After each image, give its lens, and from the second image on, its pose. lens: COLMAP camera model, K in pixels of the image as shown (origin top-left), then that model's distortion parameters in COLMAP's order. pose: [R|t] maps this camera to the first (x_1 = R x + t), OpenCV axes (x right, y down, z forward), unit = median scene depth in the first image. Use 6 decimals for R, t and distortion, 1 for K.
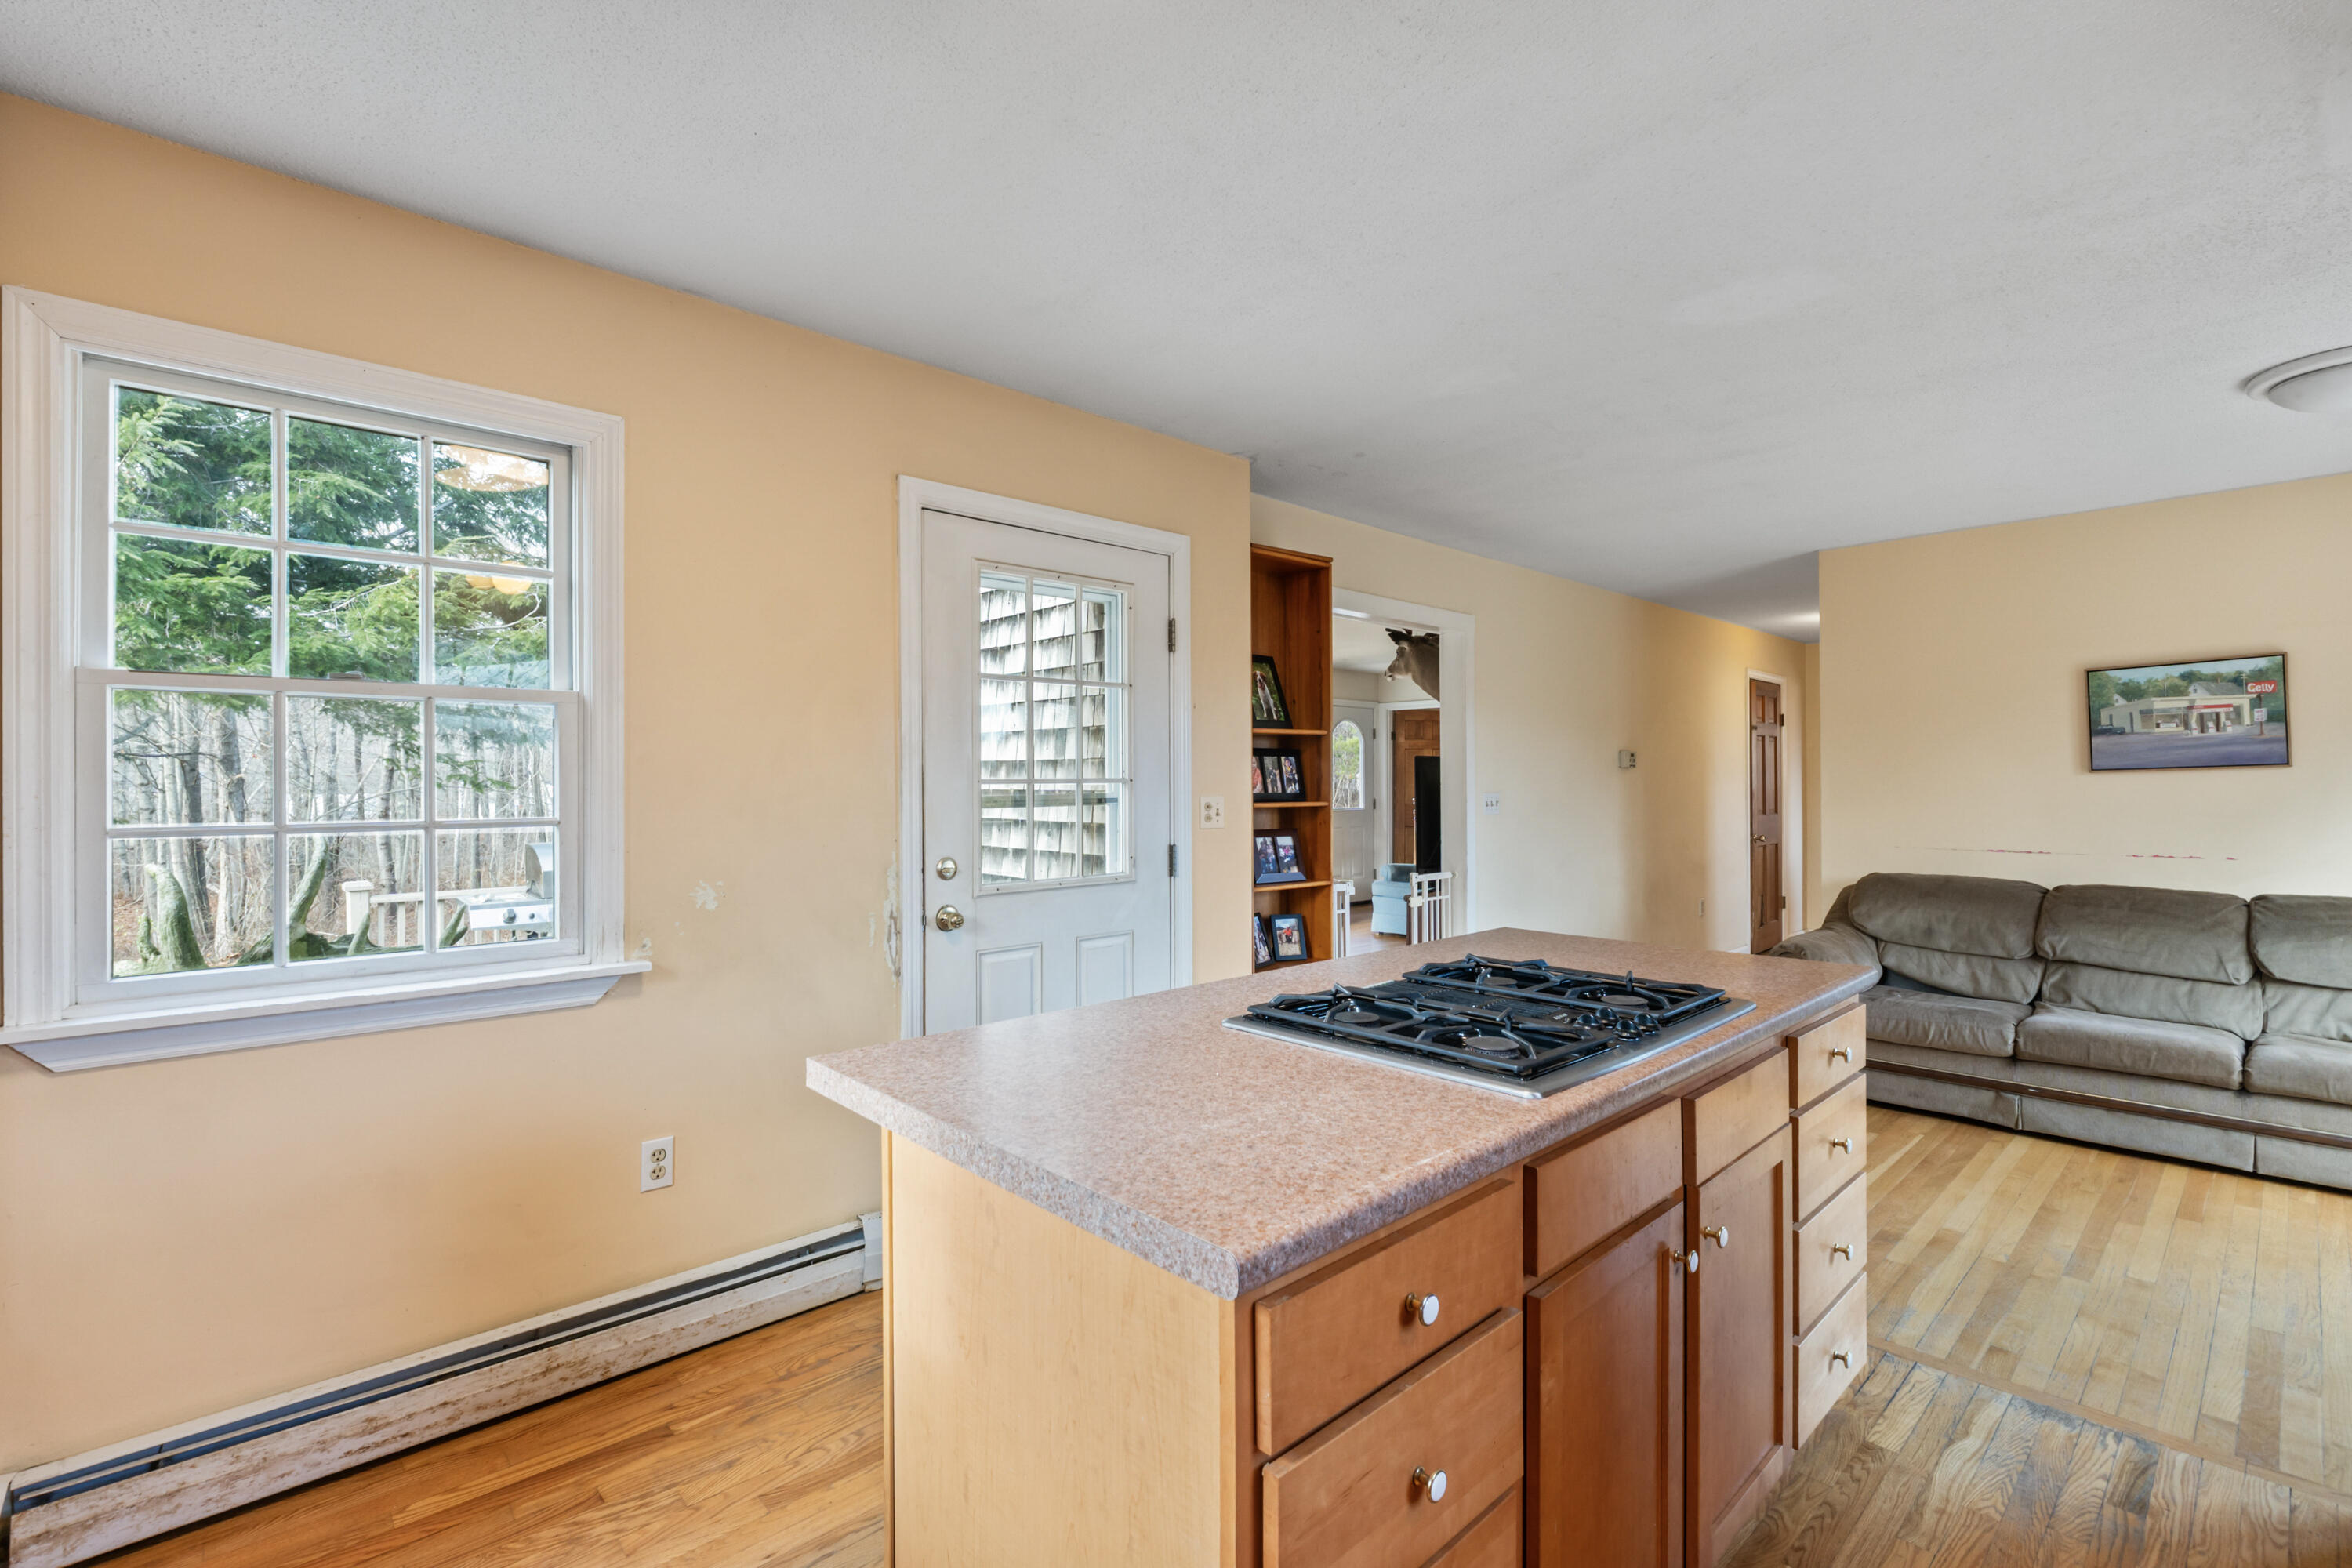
lens RADIAL K [[1057.5, 0, 1176.0], [0, 1057.5, 784.0], [0, 0, 1]] dist [0.000943, -0.000005]
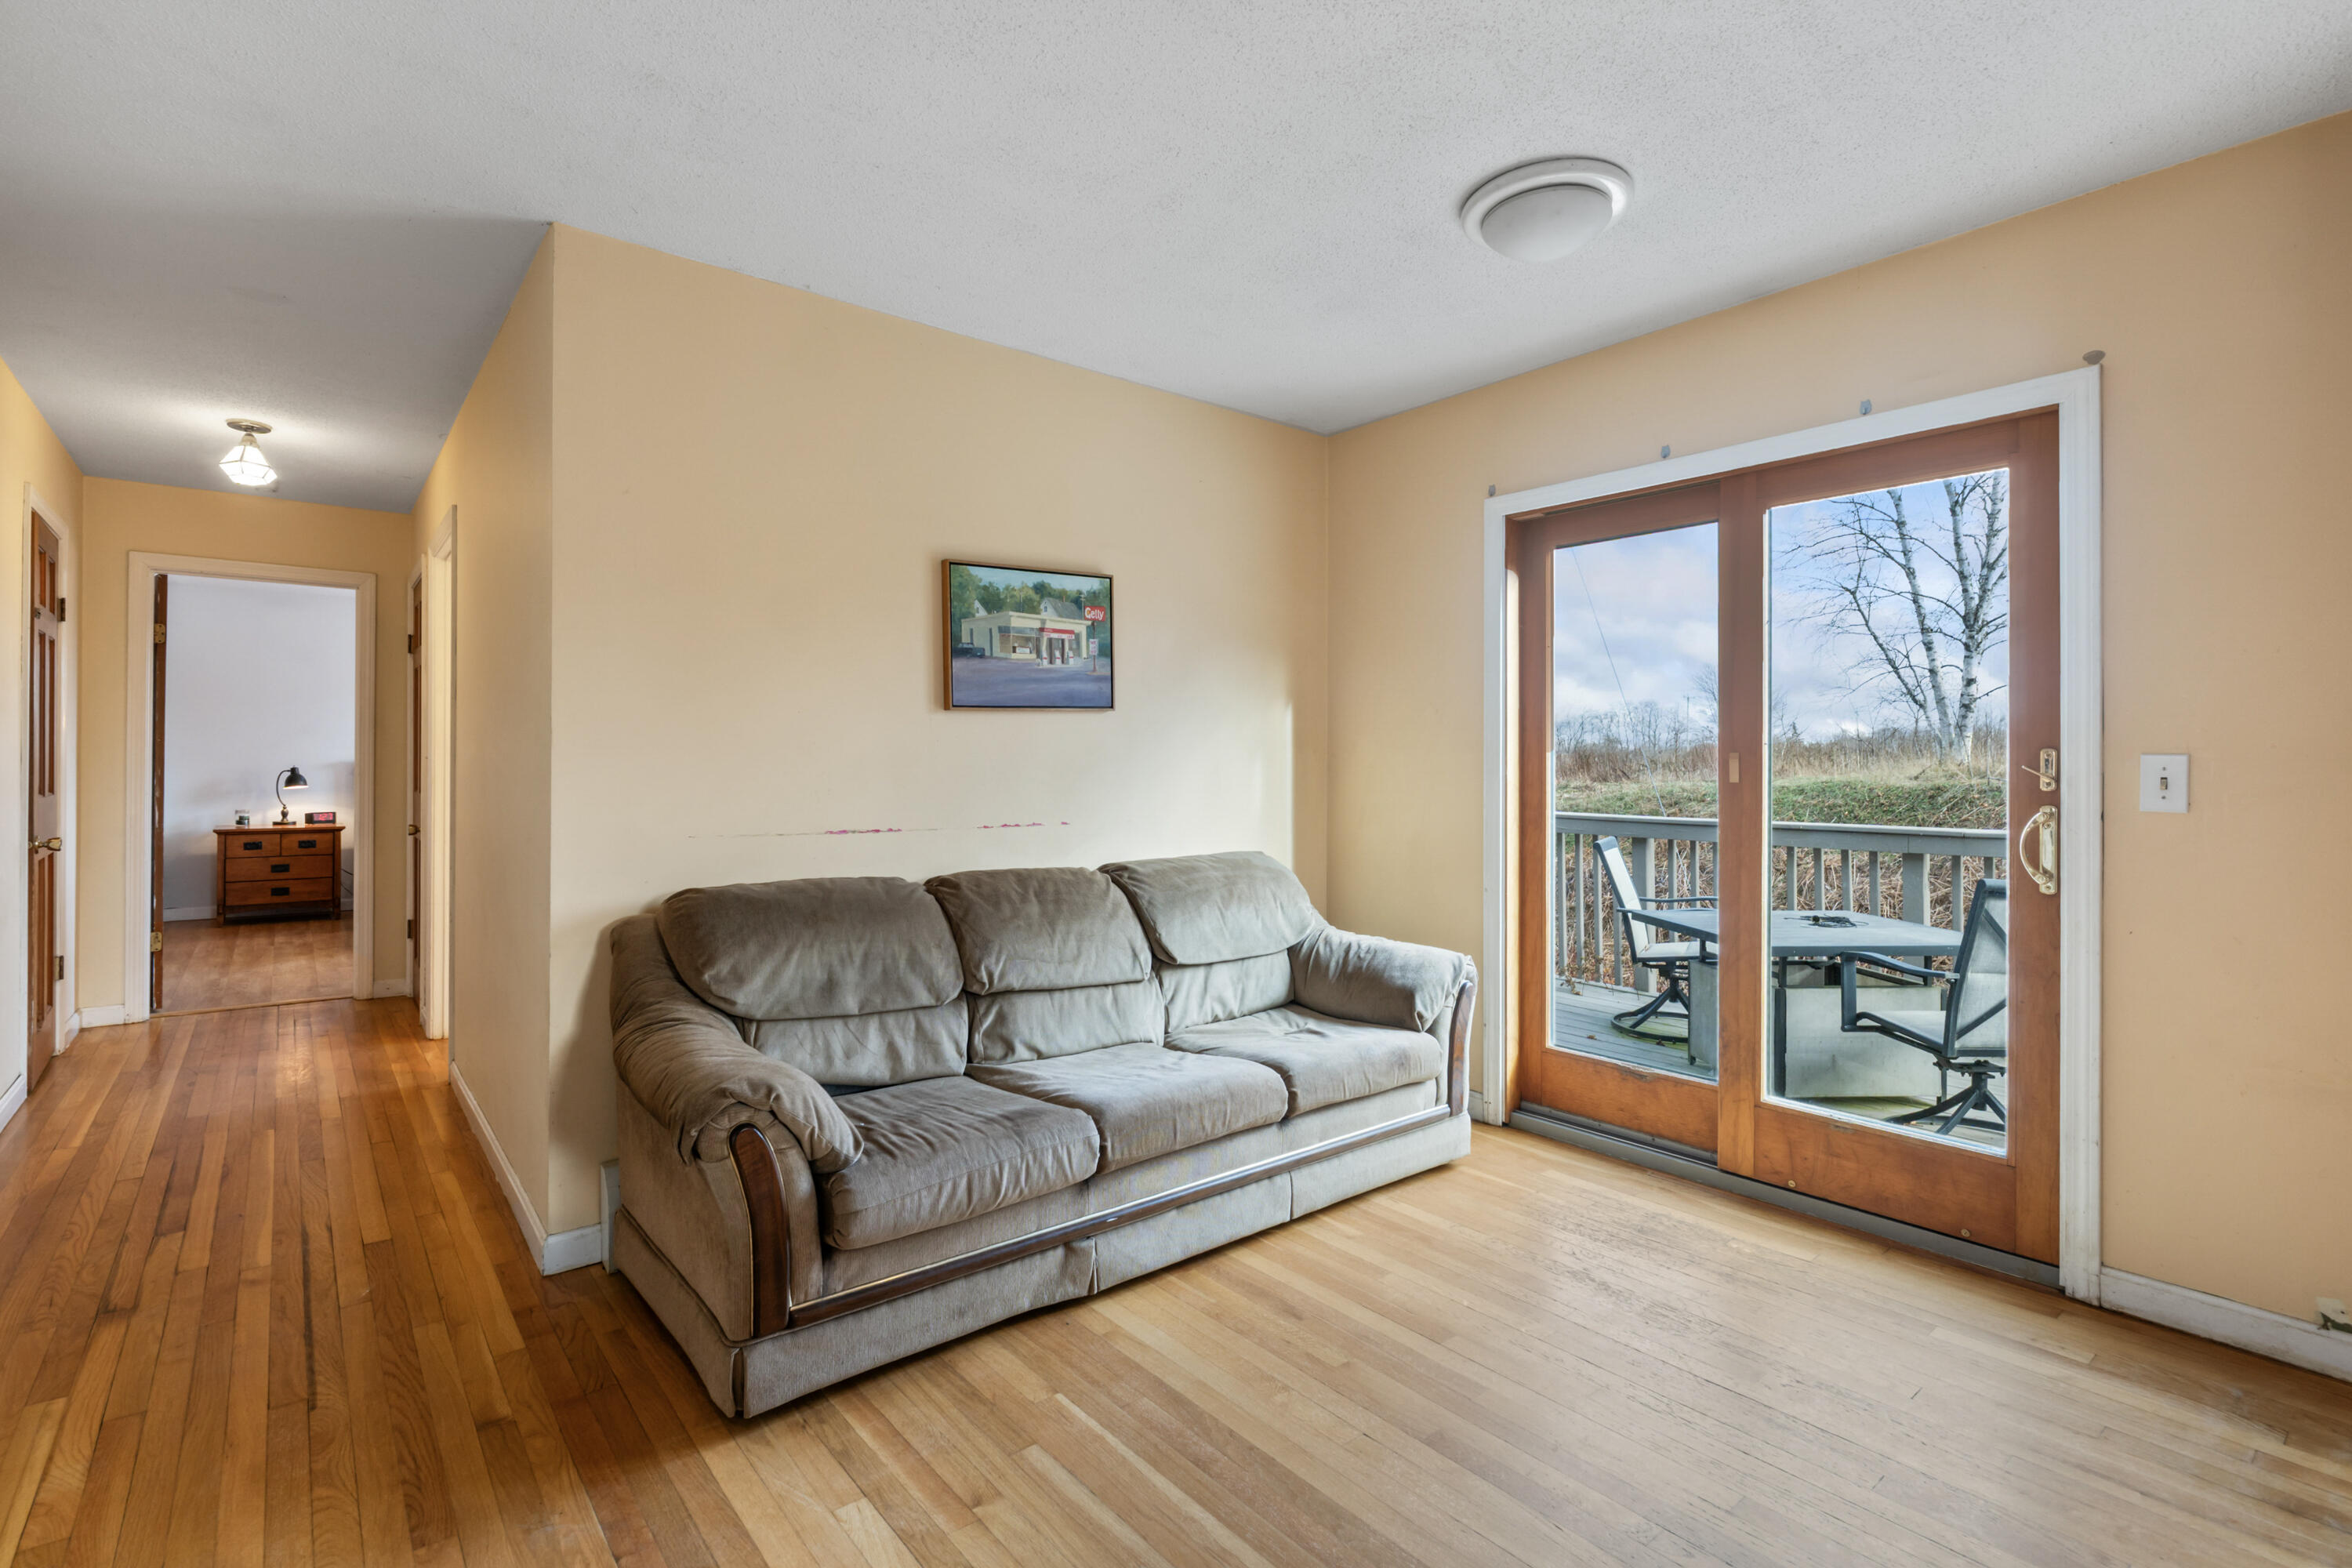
lens RADIAL K [[1096.4, 0, 1183.5], [0, 1096.4, 758.0], [0, 0, 1]] dist [-0.002674, -0.000188]
pose [[0.054956, 0.008407, 0.998453, 0.169282], [-0.004887, 0.999955, -0.008151, 0.027506], [-0.998477, -0.004431, 0.054995, 0.861238]]
